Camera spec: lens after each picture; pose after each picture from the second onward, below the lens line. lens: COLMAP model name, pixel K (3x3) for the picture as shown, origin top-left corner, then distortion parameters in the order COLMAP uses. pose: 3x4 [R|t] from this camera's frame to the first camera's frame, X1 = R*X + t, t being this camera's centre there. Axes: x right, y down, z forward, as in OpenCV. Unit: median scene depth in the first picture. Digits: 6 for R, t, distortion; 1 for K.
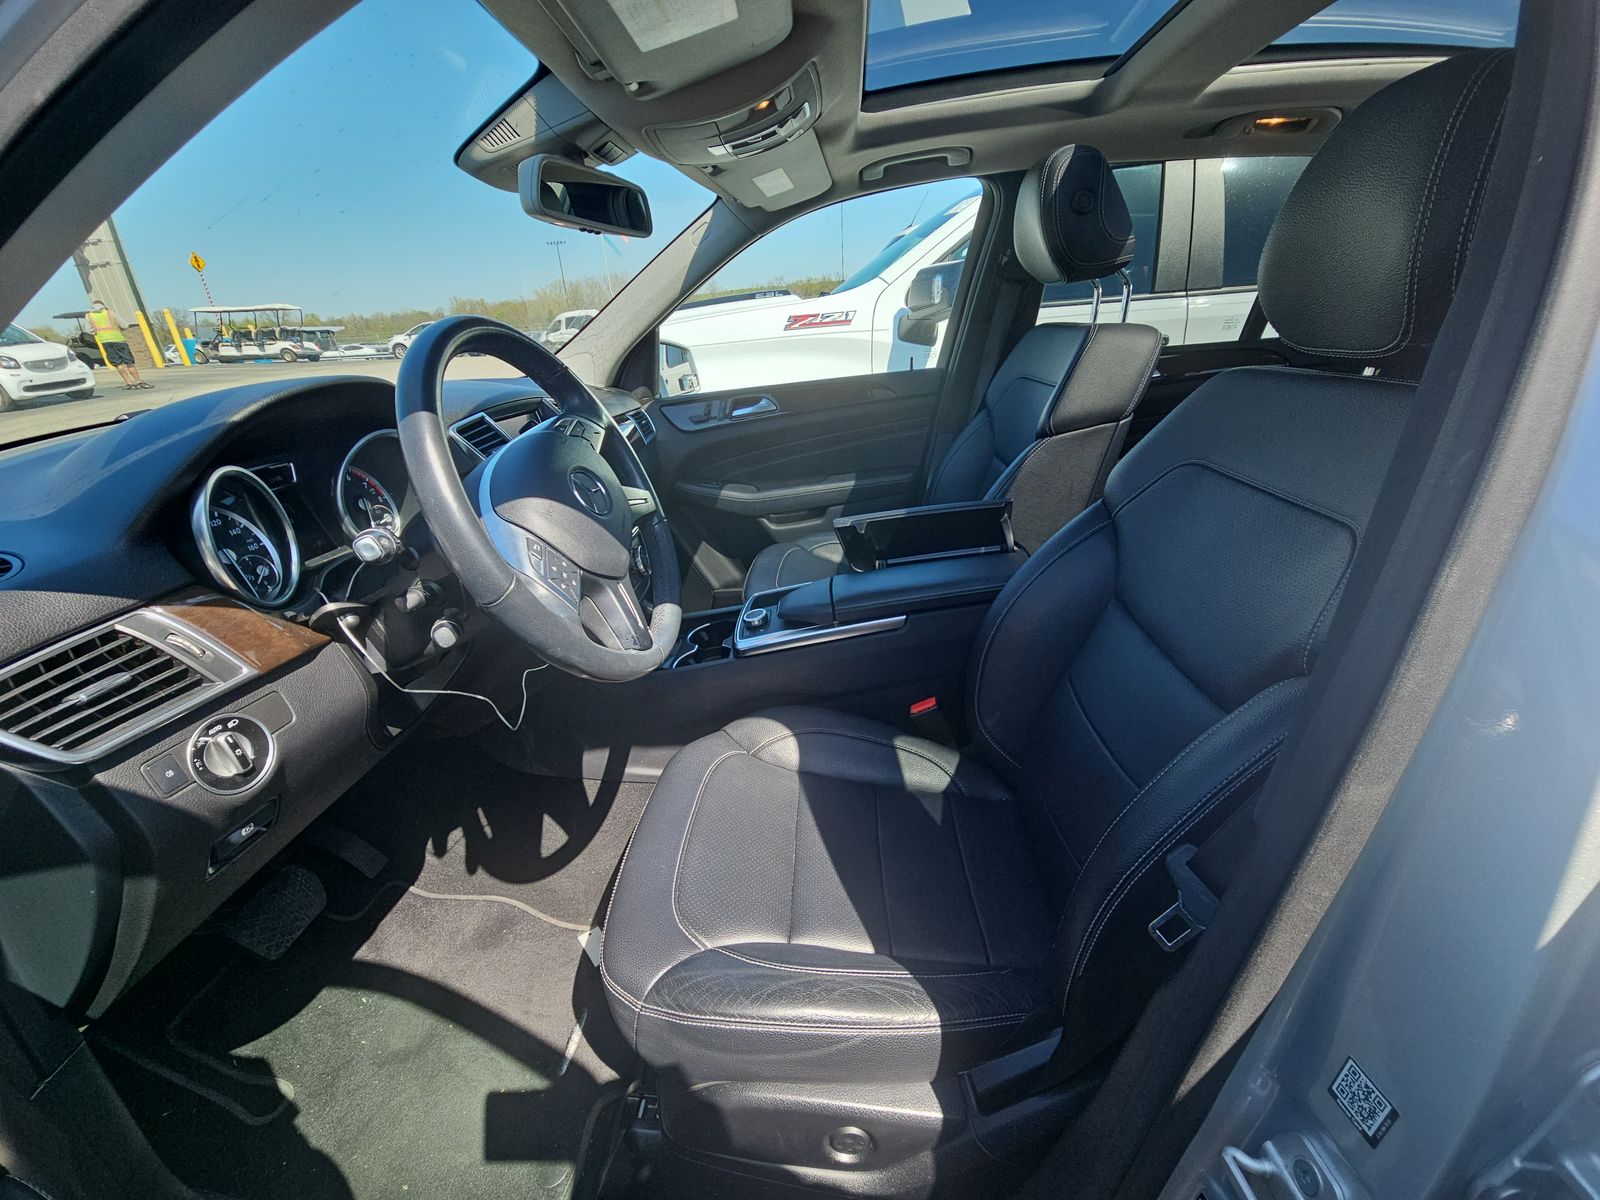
lens RADIAL K [[663.0, 0, 800.0], [0, 663.0, 600.0], [0, 0, 1]] dist [0.002771, 0.000492]
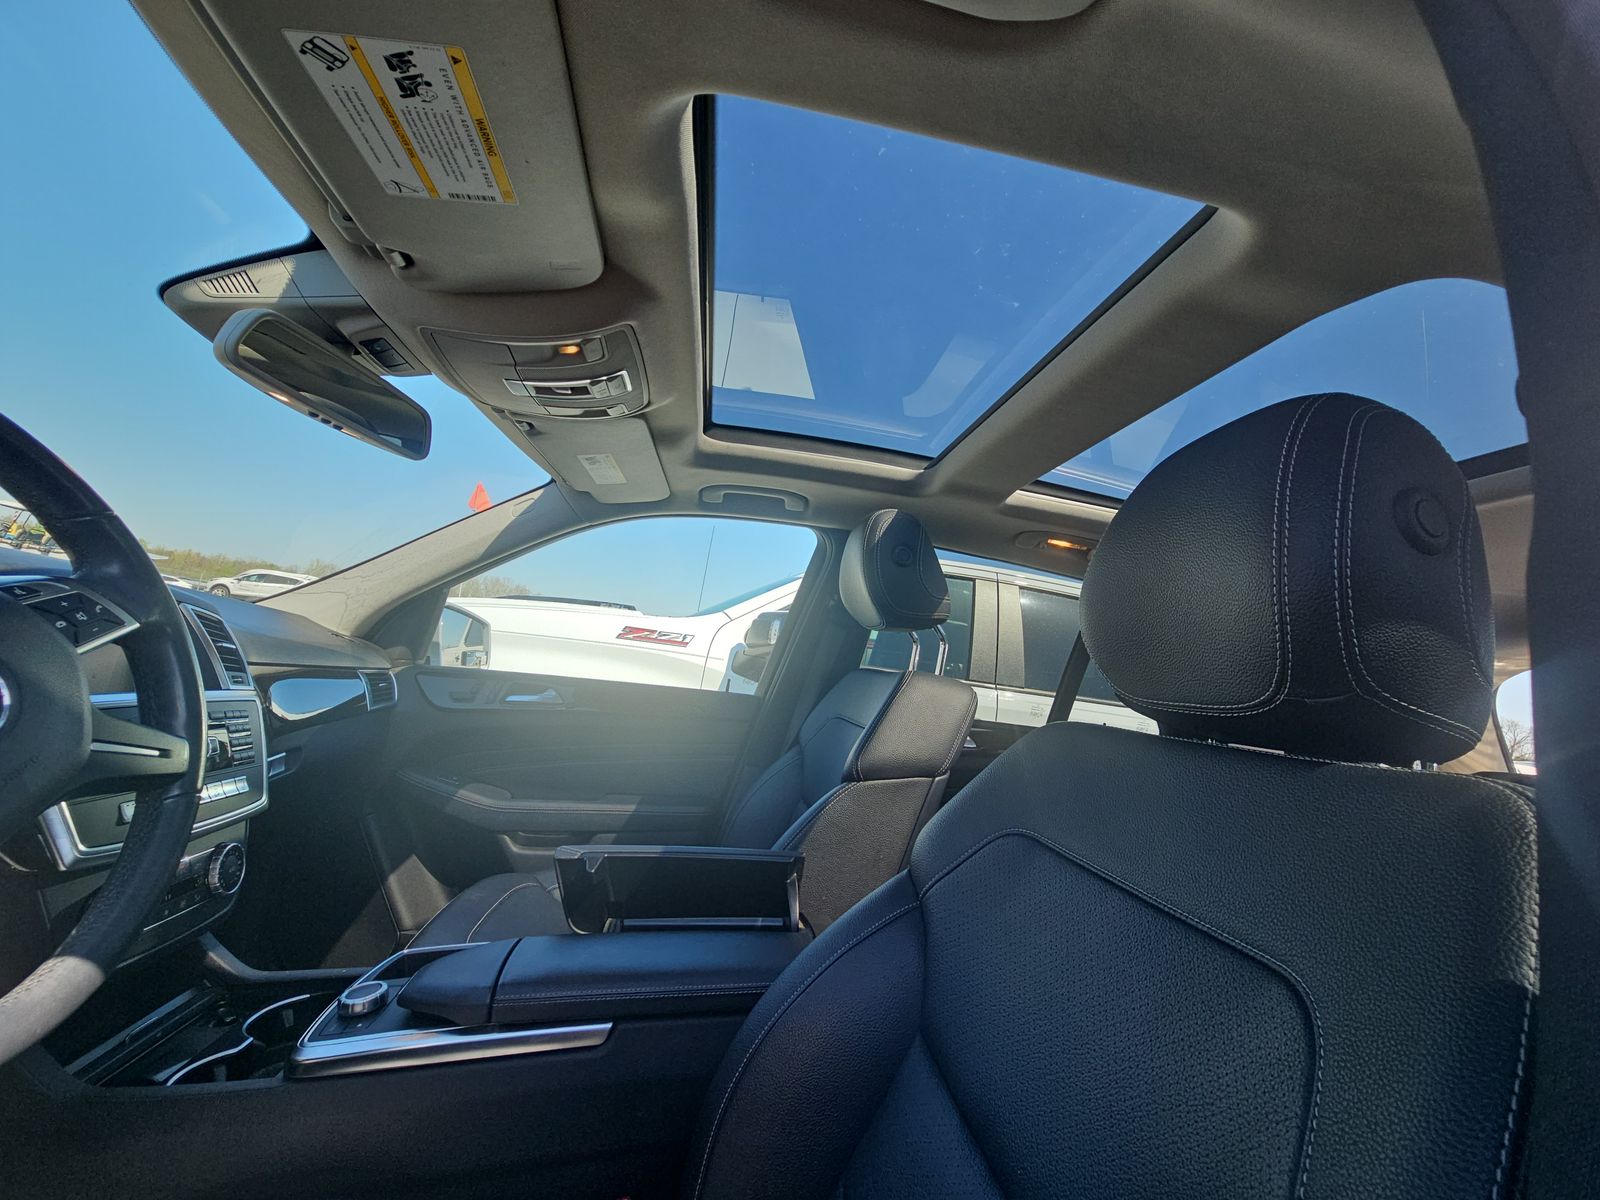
lens RADIAL K [[663.0, 0, 800.0], [0, 663.0, 600.0], [0, 0, 1]] dist [0.002771, 0.000492]
pose [[0.959119, 0.220335, 0.177602, 0.109605], [-0.107261, 0.863766, -0.492345, -0.026615], [-0.261887, 0.453168, 0.852088, 0.207059]]
